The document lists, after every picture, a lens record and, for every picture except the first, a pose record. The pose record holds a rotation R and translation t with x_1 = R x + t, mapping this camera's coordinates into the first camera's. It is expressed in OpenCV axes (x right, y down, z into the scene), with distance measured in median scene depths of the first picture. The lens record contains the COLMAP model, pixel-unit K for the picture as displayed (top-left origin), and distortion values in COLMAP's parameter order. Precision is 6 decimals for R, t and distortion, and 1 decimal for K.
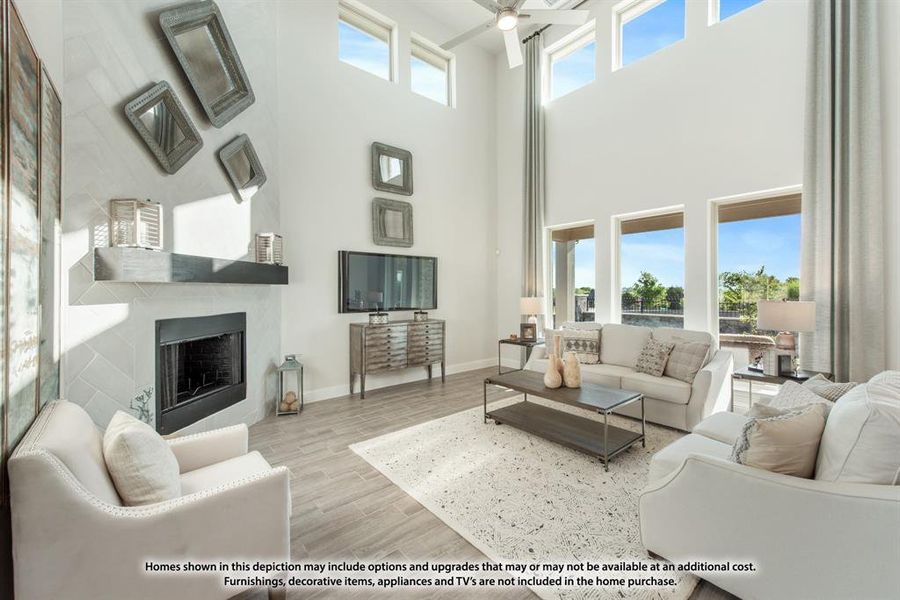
lens RADIAL K [[360.0, 0, 451.8], [0, 360.0, 294.2], [0, 0, 1]] dist [0.005367, -0.000148]
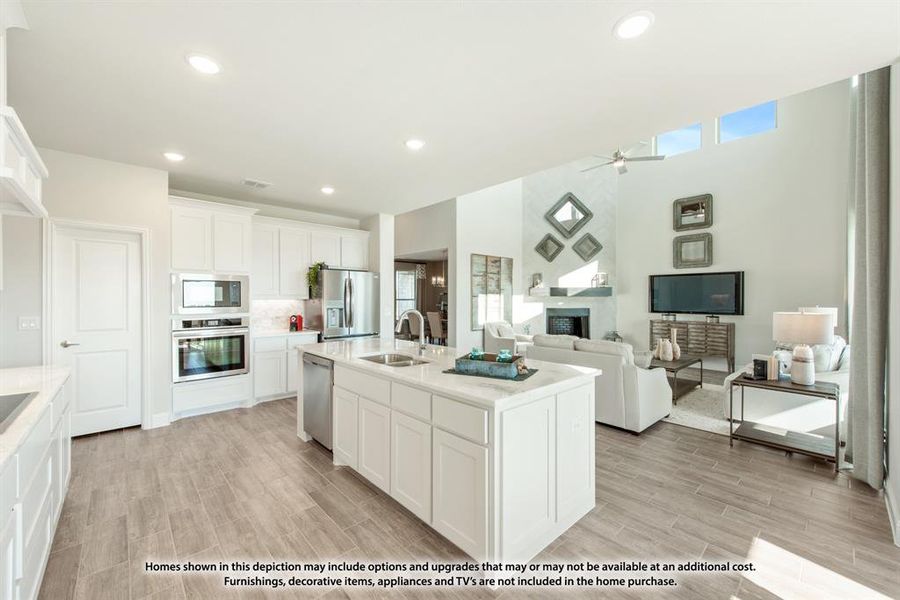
lens RADIAL K [[355.9, 0, 449.3], [0, 355.9, 301.4], [0, 0, 1]] dist [0.004049, -0.000295]
pose [[0.042310, 0.011878, -0.999034, 1.314514], [-0.009880, 0.999885, 0.011470, -0.009008], [0.999056, 0.009385, 0.042423, -0.001892]]
